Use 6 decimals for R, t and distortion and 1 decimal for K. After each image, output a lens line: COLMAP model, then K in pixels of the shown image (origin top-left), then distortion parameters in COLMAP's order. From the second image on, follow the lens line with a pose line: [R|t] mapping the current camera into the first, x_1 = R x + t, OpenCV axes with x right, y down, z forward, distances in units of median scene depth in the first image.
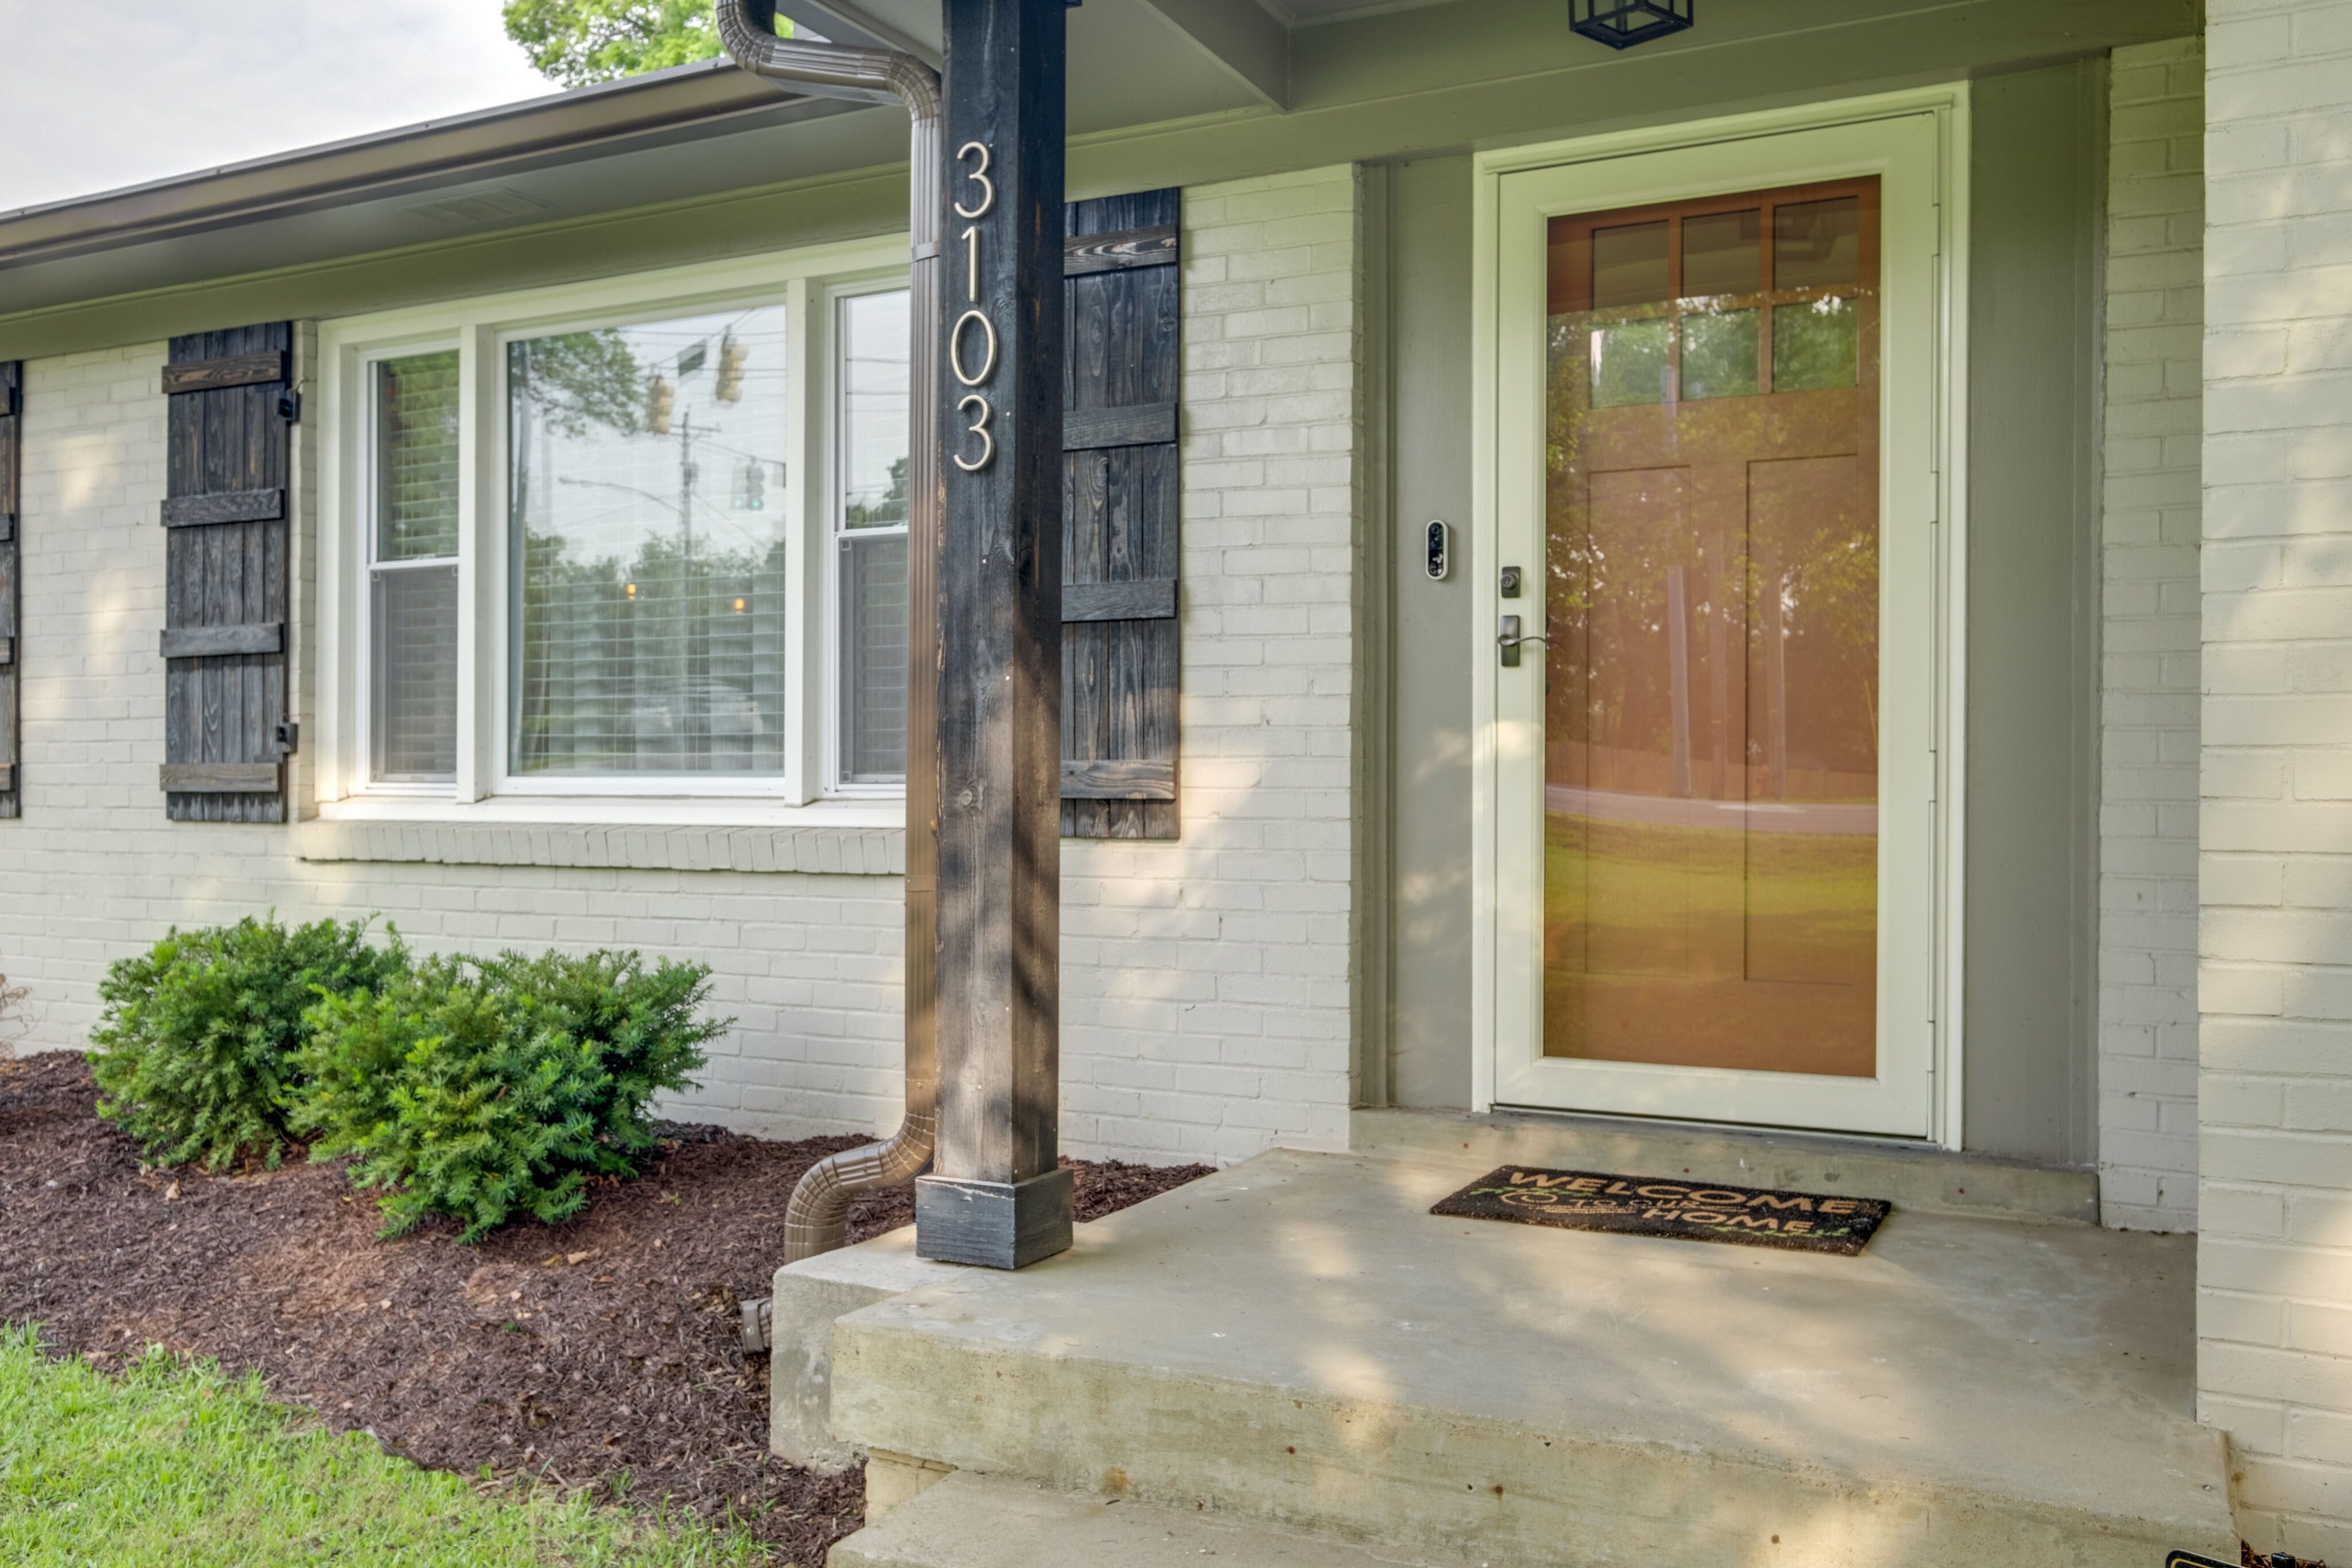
lens RADIAL K [[1807.2, 0, 1161.3], [0, 1807.2, 792.7], [0, 0, 1]] dist [-0.000471, 0.002847]
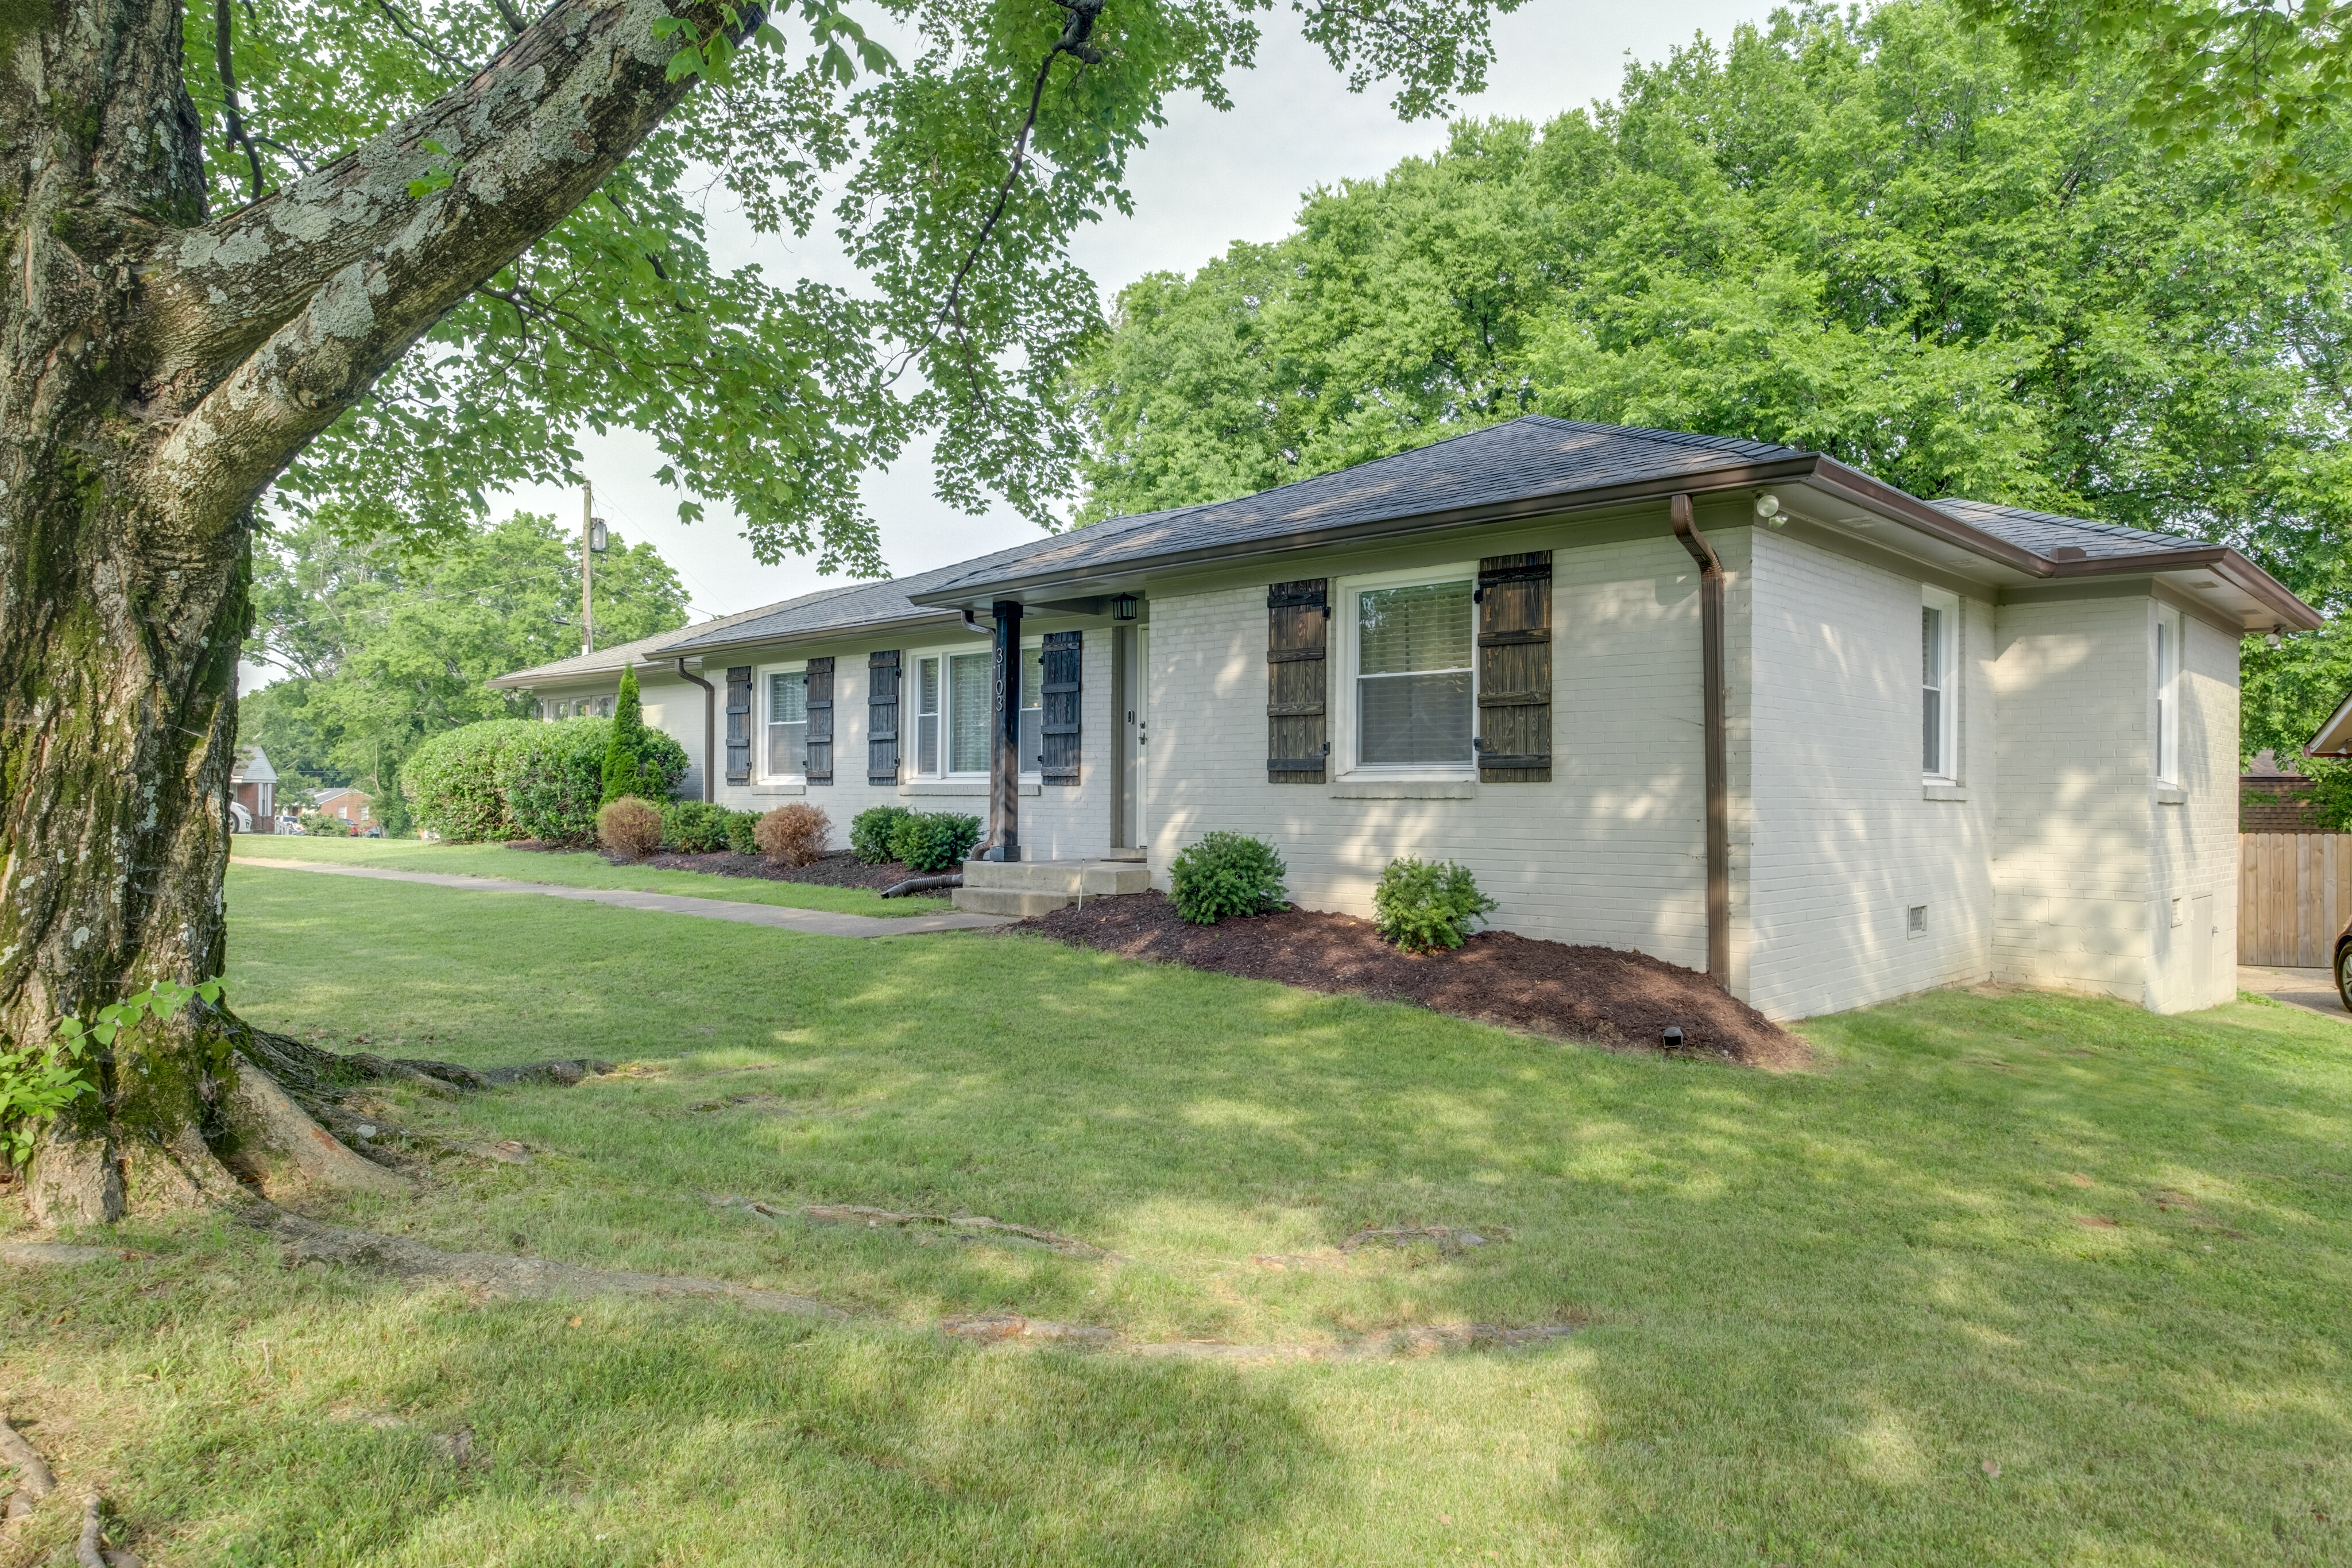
lens RADIAL K [[1437.5, 0, 1176.0], [0, 1437.5, 784.0], [0, 0, 1]] dist [0.005034, 0.001581]
pose [[0.951829, -0.000389, -0.306630, 0.965052], [-0.004713, 0.999863, -0.015897, 0.058228], [0.306594, 0.016576, 0.951696, -1.630521]]
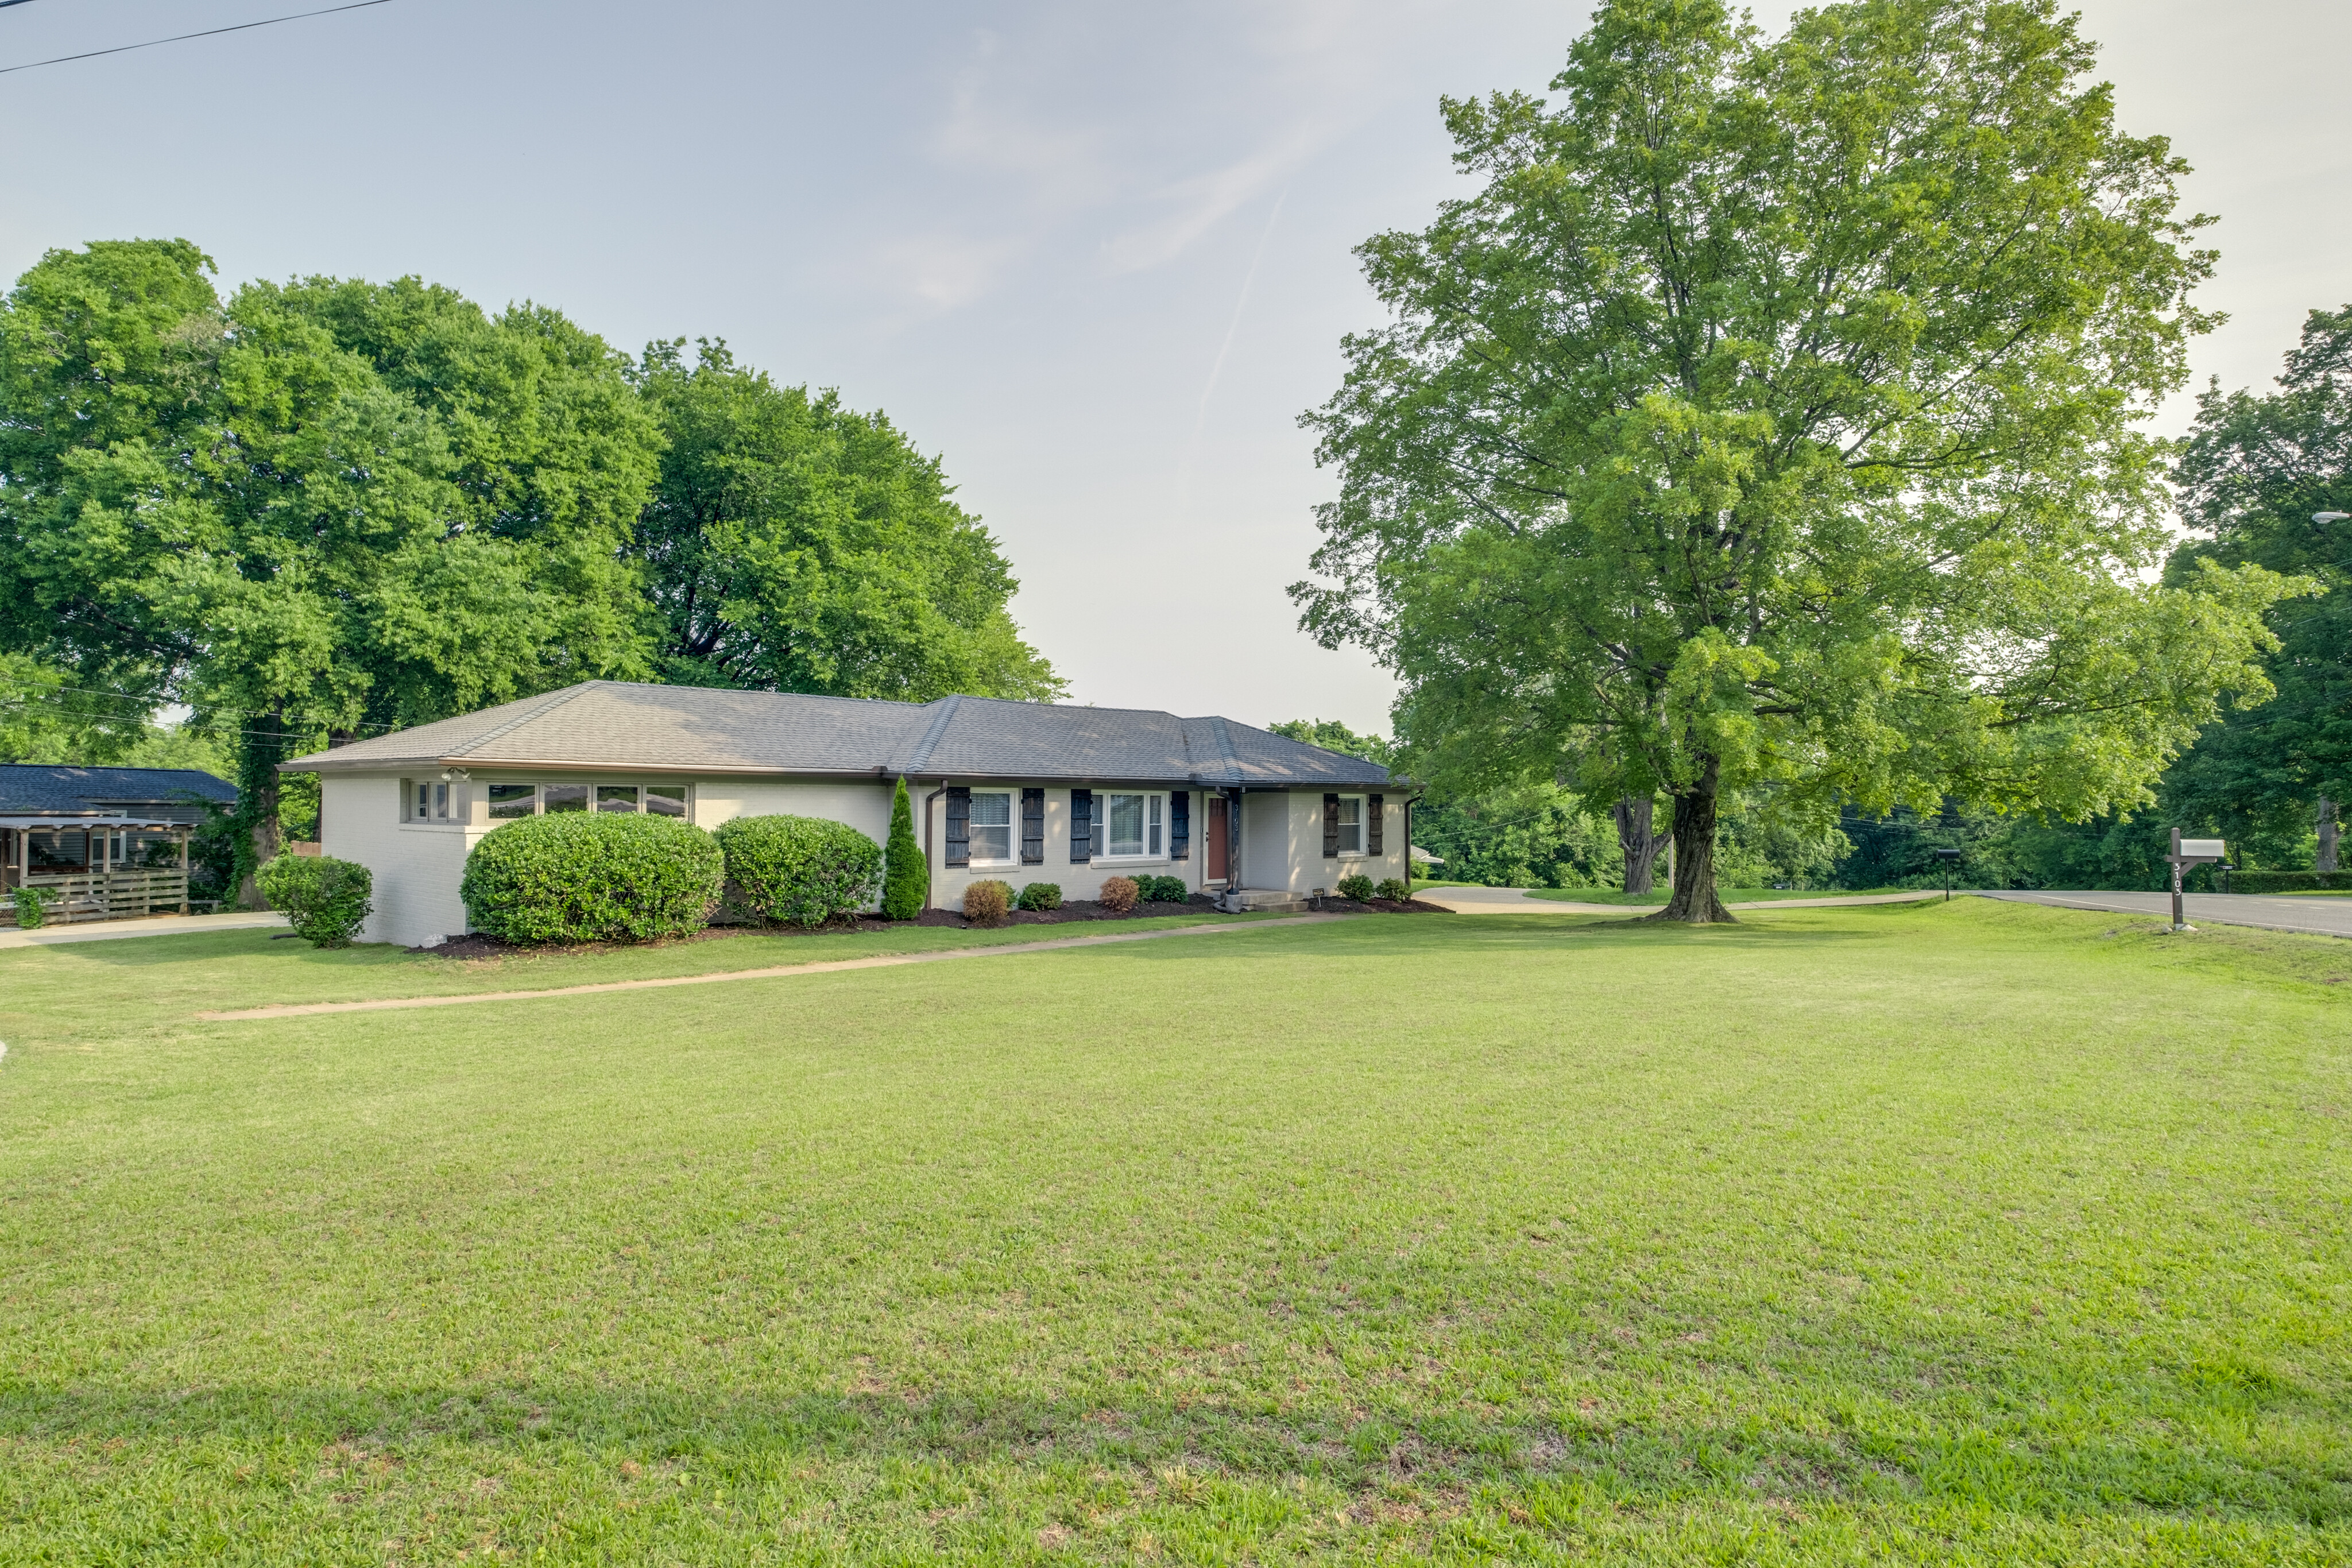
lens RADIAL K [[1437.5, 0, 1176.0], [0, 1437.5, 784.0], [0, 0, 1]] dist [0.005034, 0.001581]
pose [[0.296412, 0.015391, 0.954936, -5.547543], [0.005585, 0.999825, -0.017848, -0.182288], [-0.955044, 0.010623, 0.296275, -0.905415]]
